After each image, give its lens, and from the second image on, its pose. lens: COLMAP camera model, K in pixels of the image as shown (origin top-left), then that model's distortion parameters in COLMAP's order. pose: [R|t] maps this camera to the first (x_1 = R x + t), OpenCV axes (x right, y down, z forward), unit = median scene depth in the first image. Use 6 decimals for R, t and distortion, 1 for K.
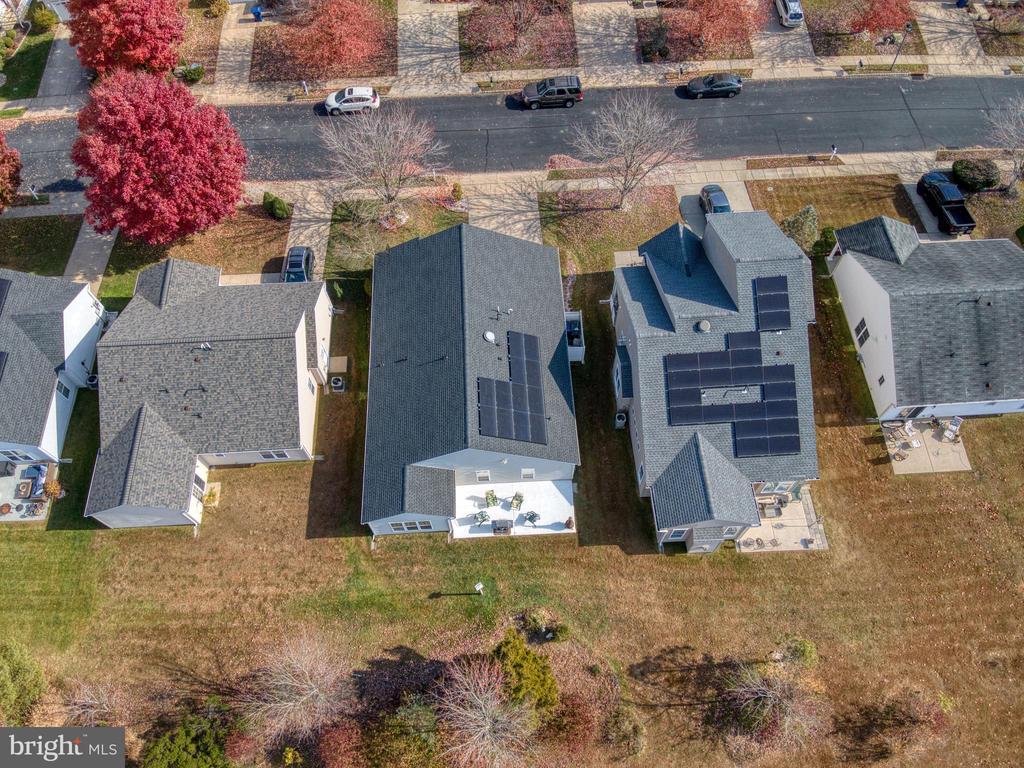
lens RADIAL K [[743.0, 0, 510.5], [0, 743.0, 378.9], [0, 0, 1]] dist [0.126890, -0.266321]
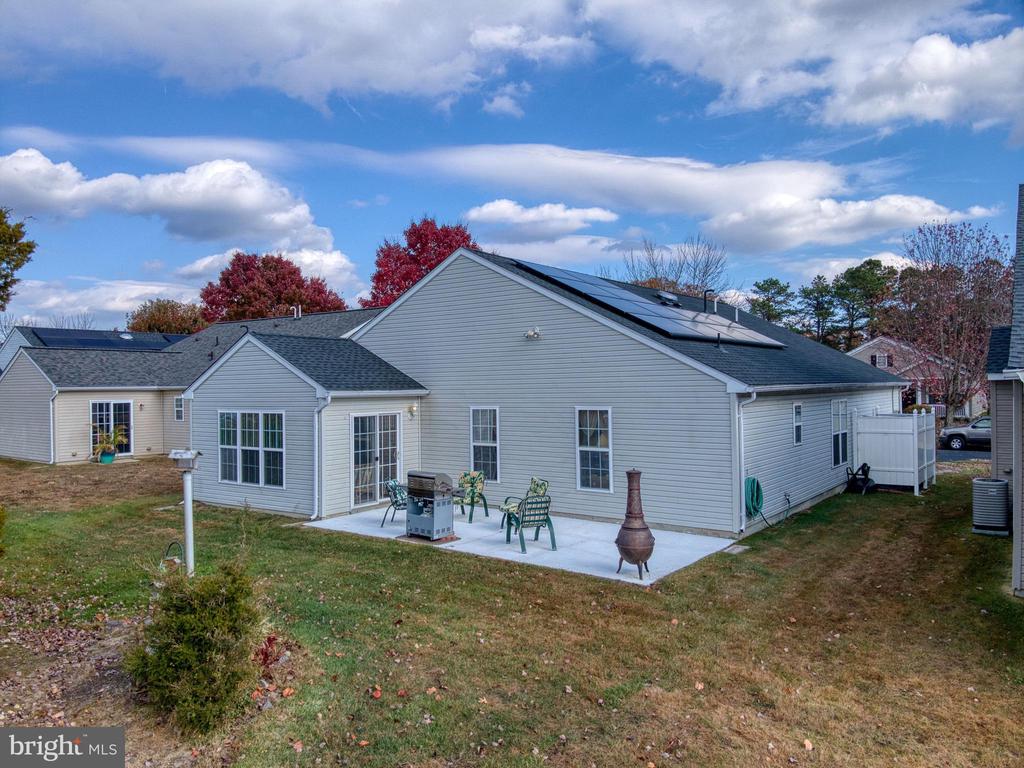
lens RADIAL K [[743.5, 0, 509.7], [0, 743.5, 385.8], [0, 0, 1]] dist [0.121127, -0.246856]
pose [[0.772372, 0.002614, -0.635165, 0.203432], [-0.550639, 0.501207, -0.667524, 0.355836], [0.316604, 0.865323, 0.388558, 0.856181]]
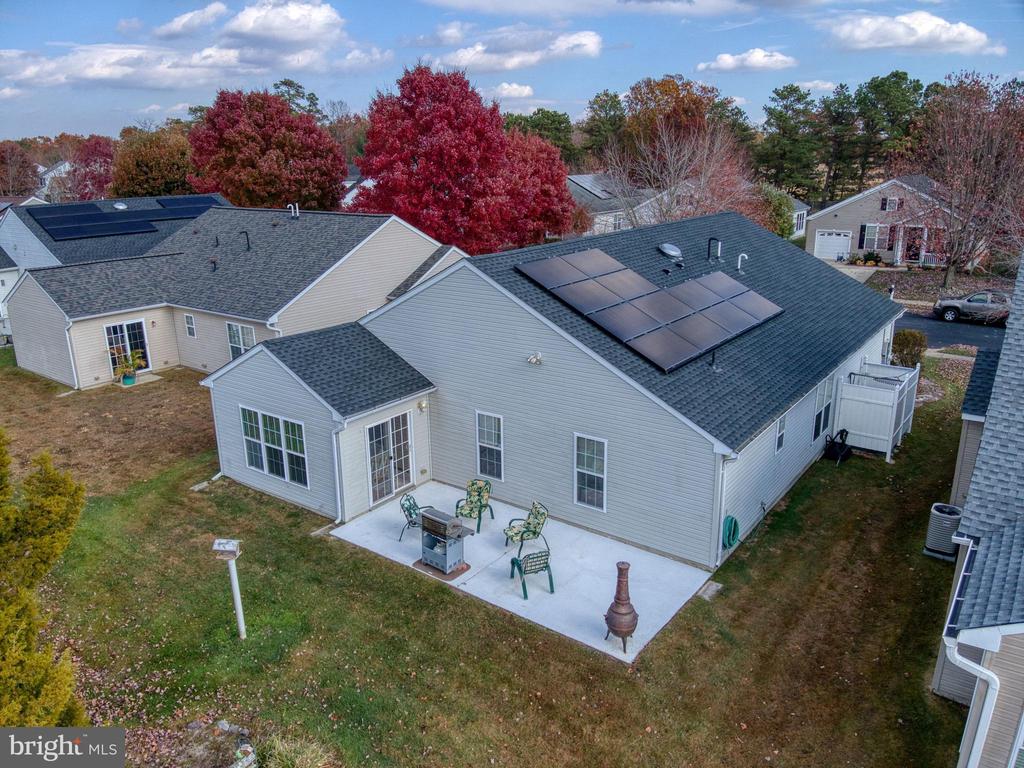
lens RADIAL K [[743.5, 0, 509.7], [0, 743.5, 385.8], [0, 0, 1]] dist [0.121127, -0.246856]
pose [[0.771631, 0.187013, -0.607957, 0.204516], [-0.551004, 0.674037, -0.492005, 0.300423], [0.317774, 0.714633, 0.623153, 0.753398]]
